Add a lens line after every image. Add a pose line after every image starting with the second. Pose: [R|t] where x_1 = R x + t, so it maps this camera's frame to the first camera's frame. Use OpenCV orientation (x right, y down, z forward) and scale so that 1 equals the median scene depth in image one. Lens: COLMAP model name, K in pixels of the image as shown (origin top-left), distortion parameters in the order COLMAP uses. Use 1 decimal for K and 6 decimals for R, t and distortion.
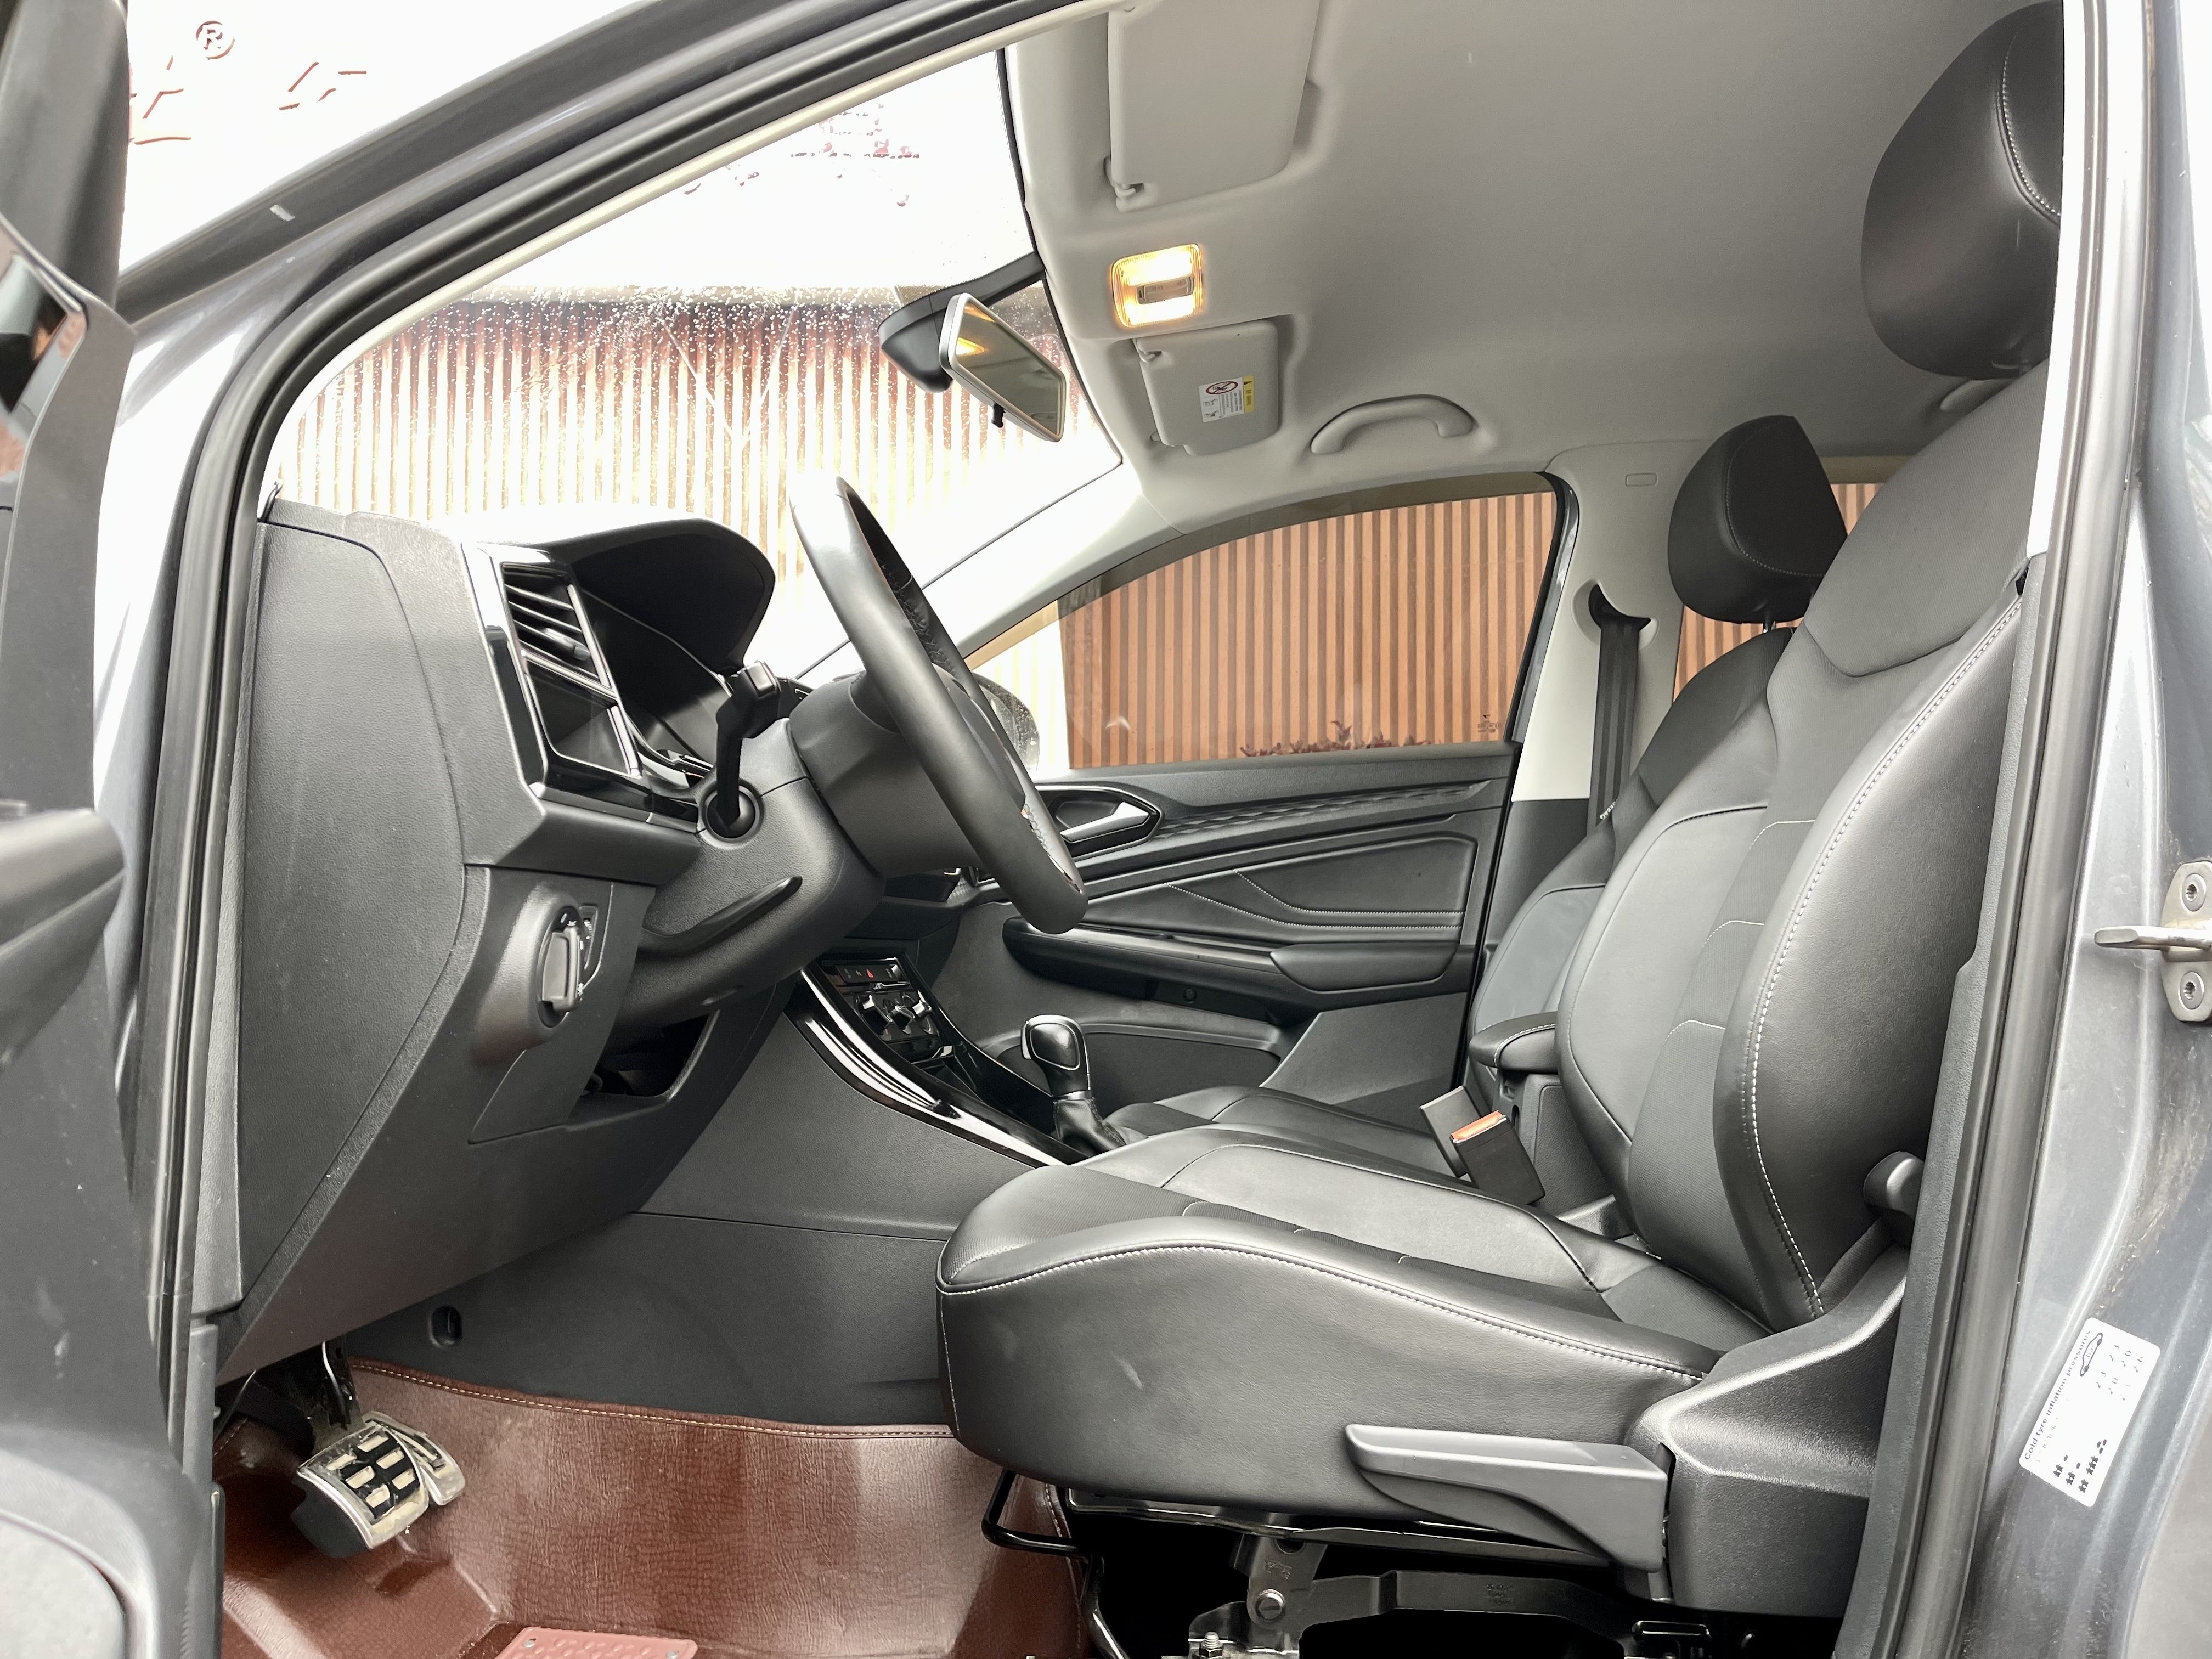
lens RADIAL K [[1729.1, 0, 1153.4], [0, 1729.1, 842.0], [0, 0, 1]] dist [0.061196, -0.064457]
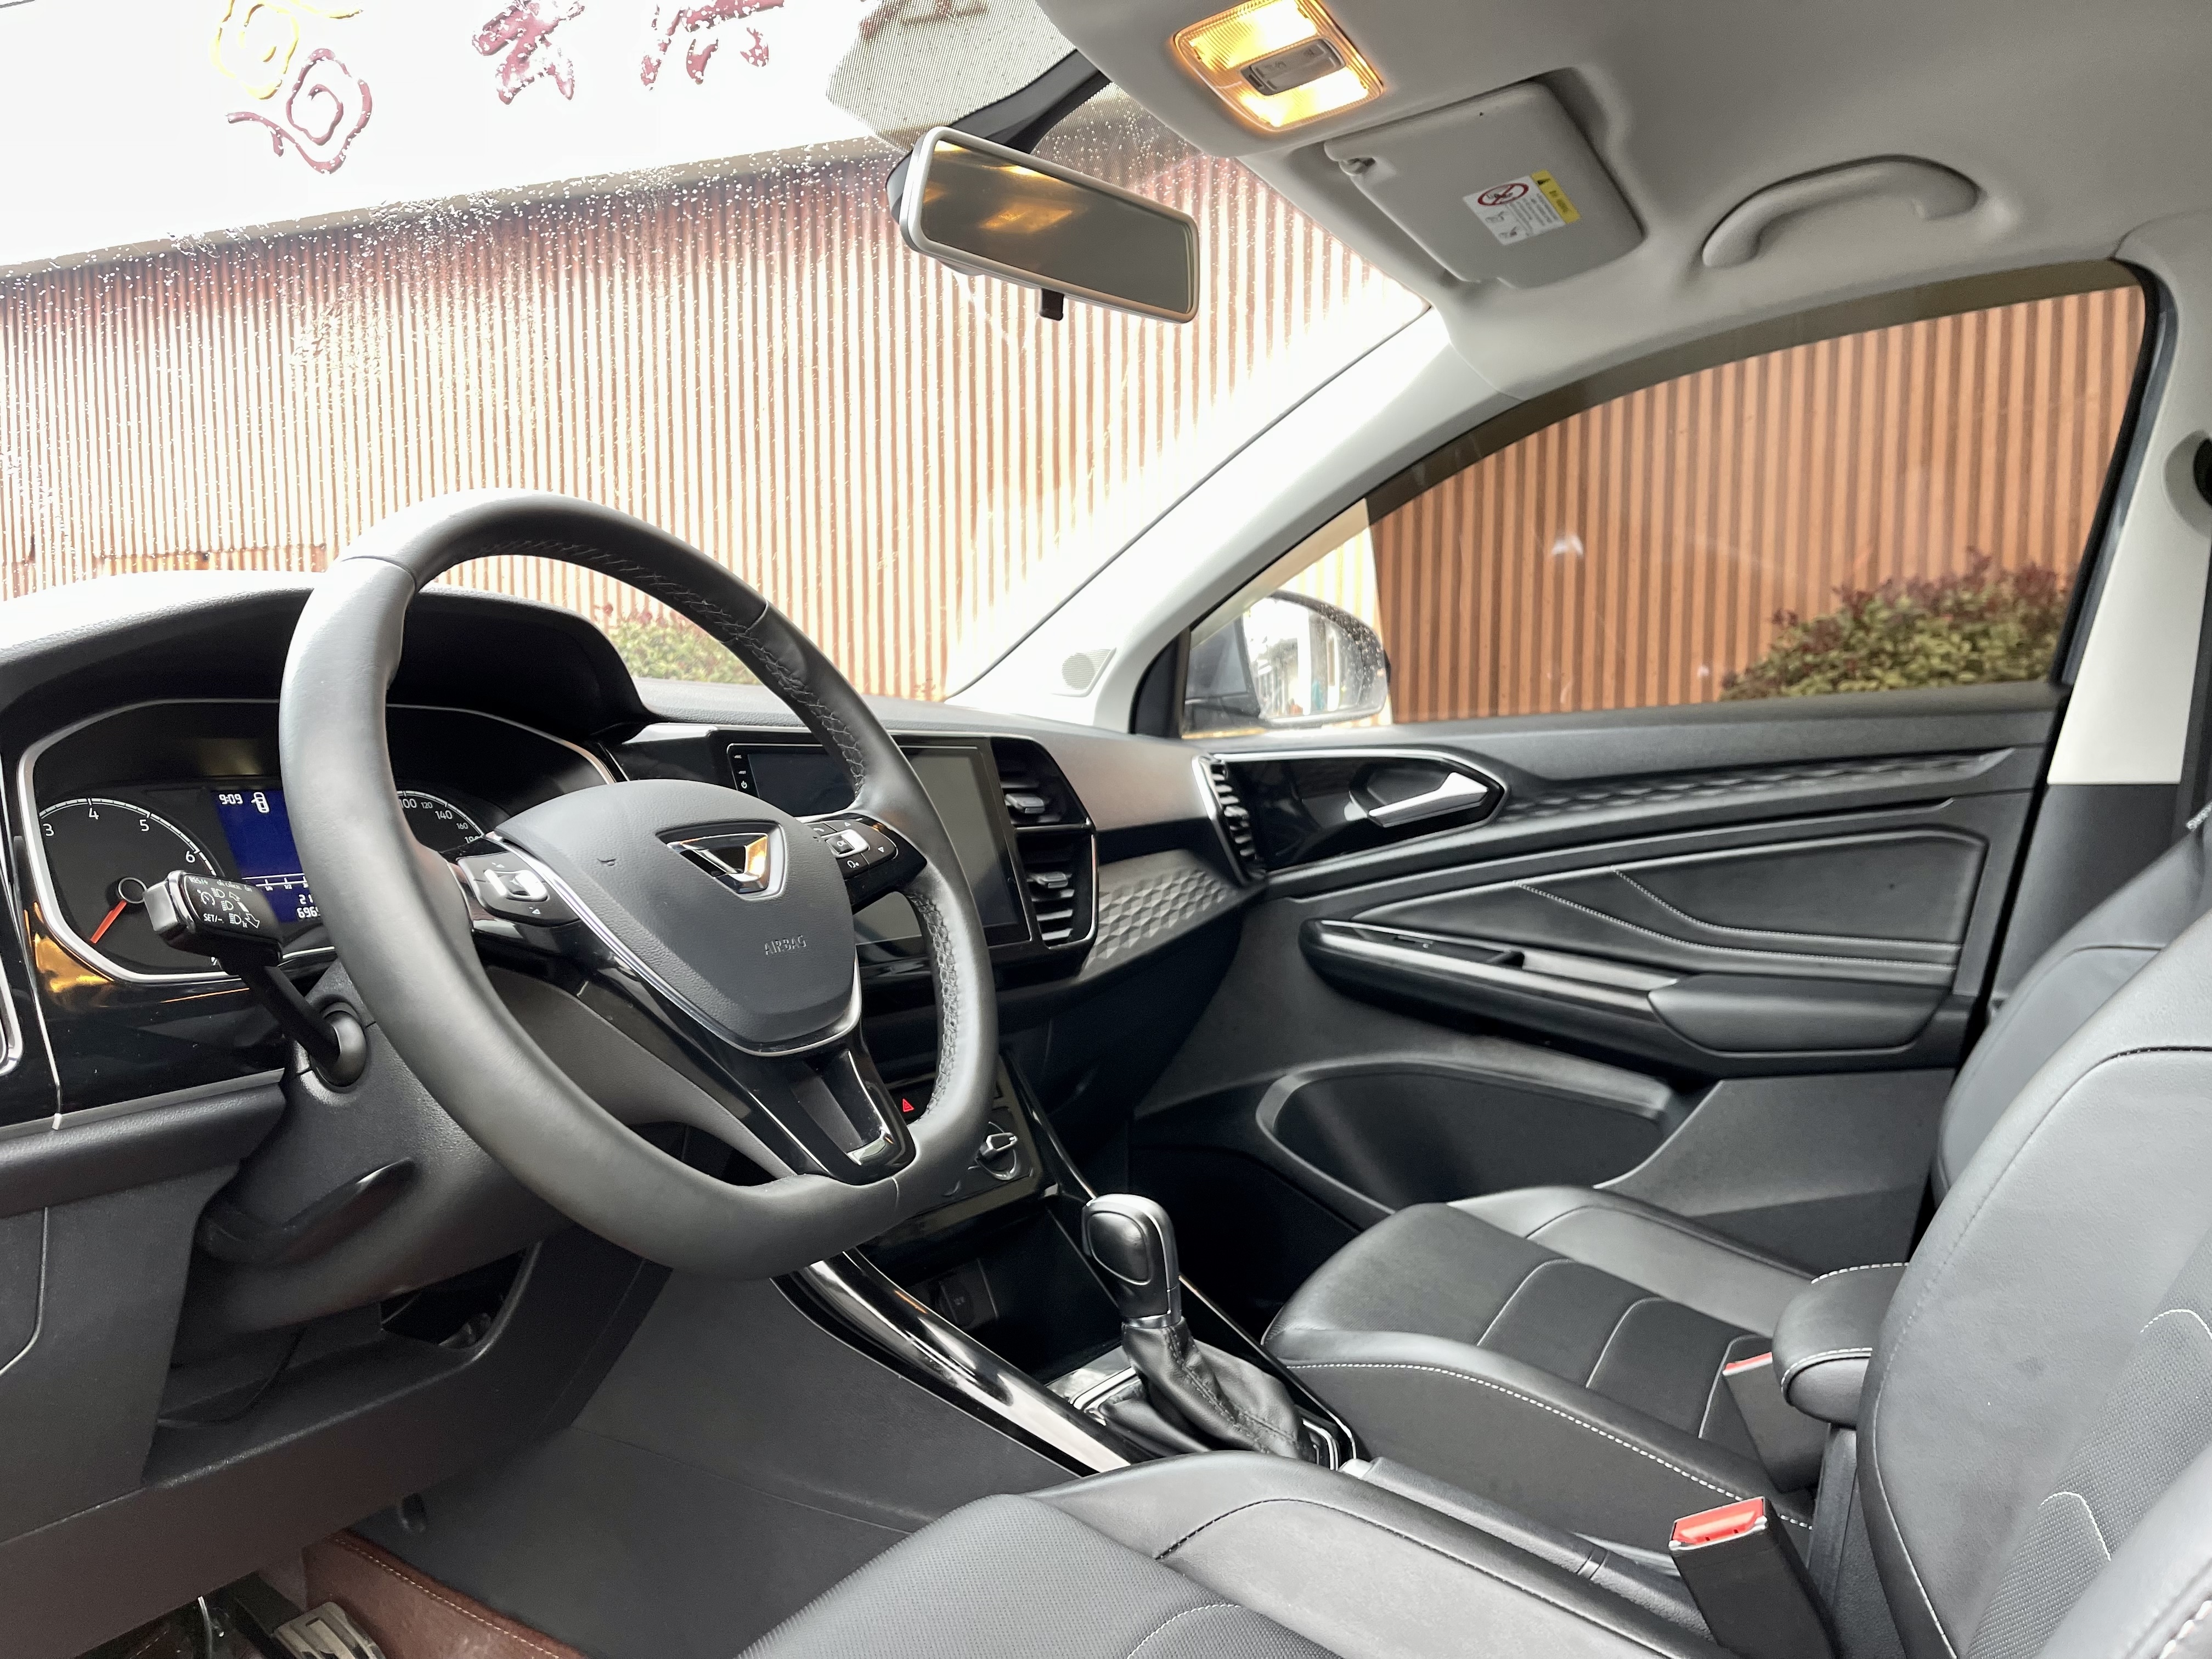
lens RADIAL K [[1729.1, 0, 1153.4], [0, 1729.1, 842.0], [0, 0, 1]] dist [0.061196, -0.064457]
pose [[0.923707, 0.031310, -0.381817, 0.148616], [0.017271, 0.992238, 0.123148, -0.087723], [0.382709, -0.120347, 0.915997, 0.272661]]
